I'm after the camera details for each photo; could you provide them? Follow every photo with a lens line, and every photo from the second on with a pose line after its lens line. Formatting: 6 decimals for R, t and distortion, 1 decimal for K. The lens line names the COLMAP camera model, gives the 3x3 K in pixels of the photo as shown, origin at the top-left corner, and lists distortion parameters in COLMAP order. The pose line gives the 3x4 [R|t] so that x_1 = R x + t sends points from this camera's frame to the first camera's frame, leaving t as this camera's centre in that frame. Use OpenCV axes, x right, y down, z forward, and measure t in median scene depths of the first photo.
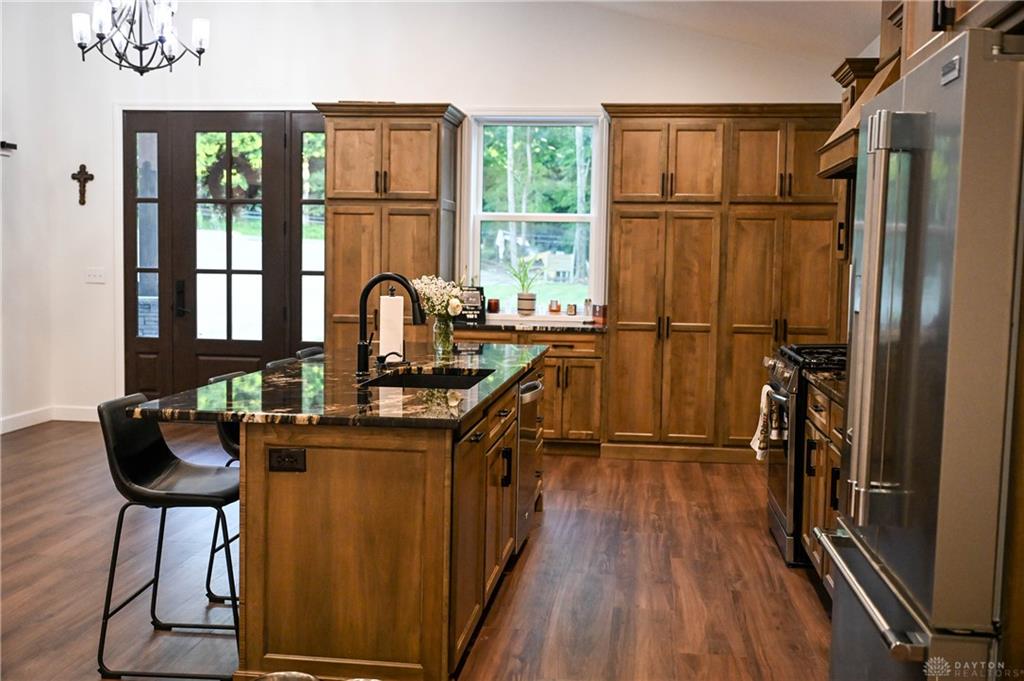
lens RADIAL K [[1083.8, 0, 510.8], [0, 1083.8, 340.3], [0, 0, 1]] dist [0.000354, 0.000000]
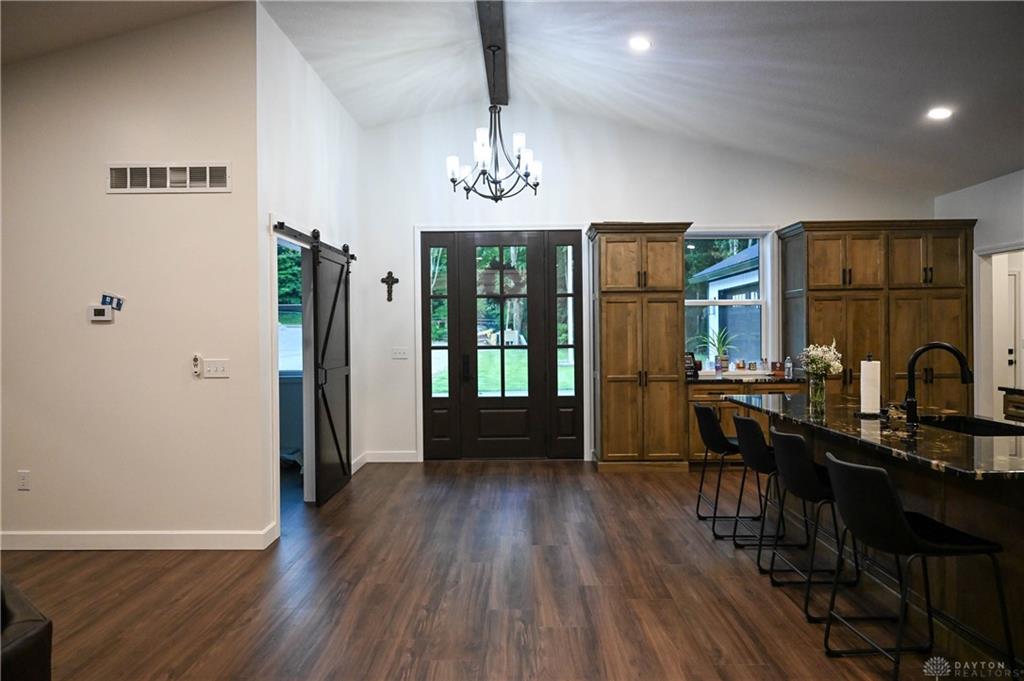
lens RADIAL K [[683.5, 0, 514.0], [0, 683.5, 340.7], [0, 0, 1]] dist [-0.010469, -0.001186]
pose [[0.992509, -0.030025, 0.118426, -0.388129], [0.037571, 0.997369, -0.062004, -0.019359], [-0.116252, 0.065989, 0.991025, 0.159095]]
